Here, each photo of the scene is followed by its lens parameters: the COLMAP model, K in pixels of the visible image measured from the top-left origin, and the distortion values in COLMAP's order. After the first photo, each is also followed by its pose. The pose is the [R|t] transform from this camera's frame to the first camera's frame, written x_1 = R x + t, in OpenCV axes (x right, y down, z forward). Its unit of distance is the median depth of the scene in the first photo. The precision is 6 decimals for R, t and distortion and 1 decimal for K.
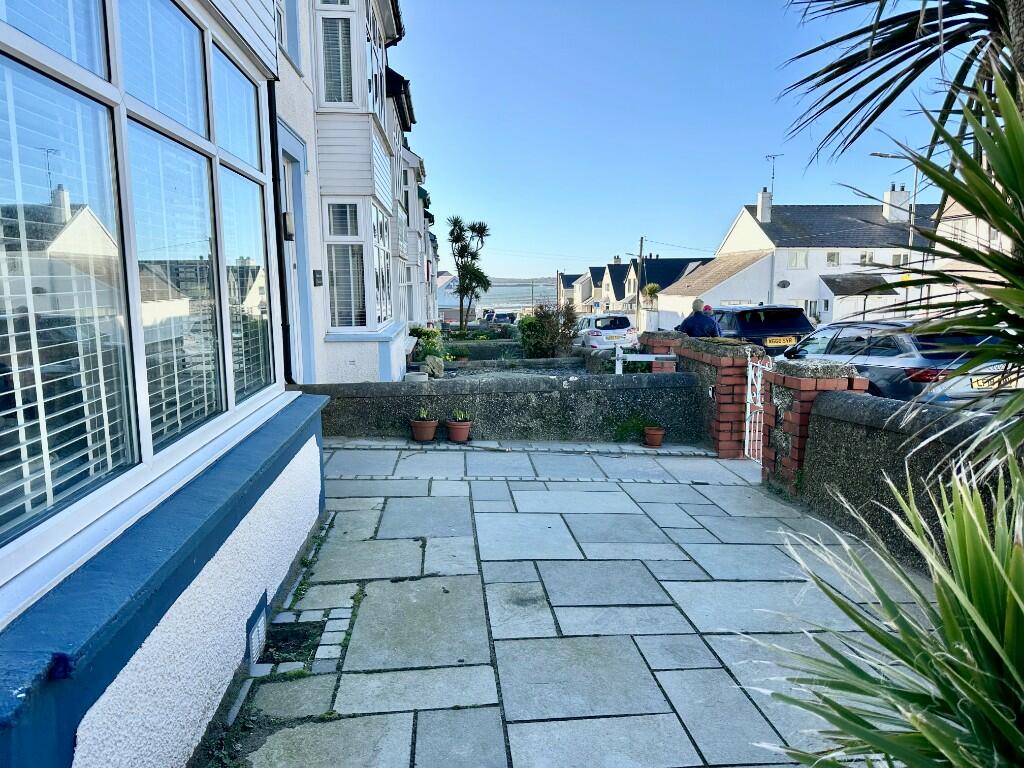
lens RADIAL K [[706.5, 0, 504.2], [0, 706.5, 384.7], [0, 0, 1]] dist [0.034770, -0.000095]
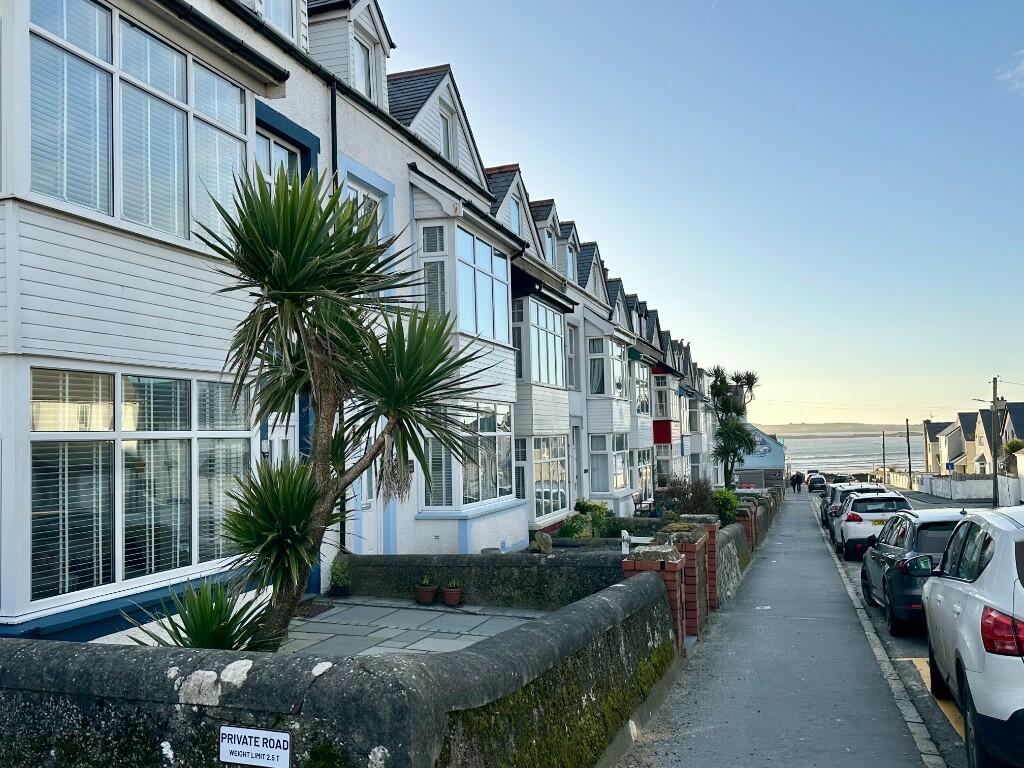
lens RADIAL K [[901.5, 0, 505.1], [0, 901.5, 377.9], [0, 0, 1]] dist [0.081401, -0.016659]
pose [[0.921337, -0.043501, -0.386322, 0.628565], [-0.035415, 0.980196, -0.194836, -0.003719], [0.387147, 0.193191, 0.901551, -0.461381]]
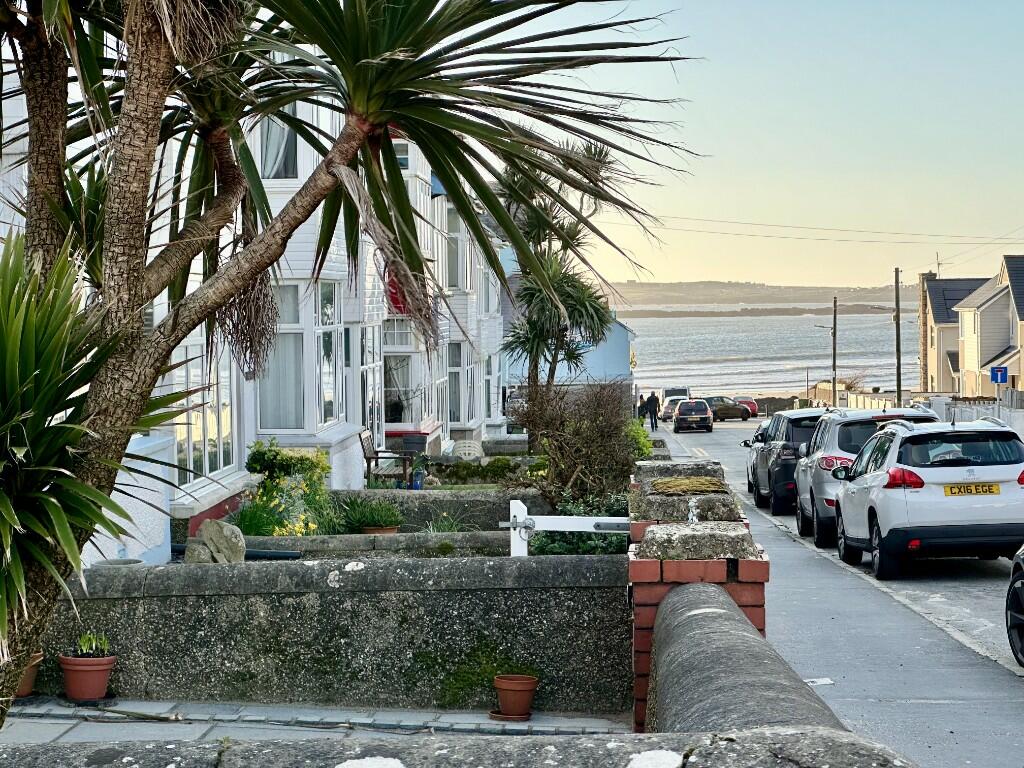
lens RADIAL K [[2264.3, 0, 519.2], [0, 2264.3, 384.2], [0, 0, 1]] dist [0.152740, 0.000000]
pose [[0.991692, -0.002841, -0.128602, 0.392004], [-0.010796, 0.994391, -0.105214, 0.027388], [0.128180, 0.105728, 0.986099, -0.440503]]
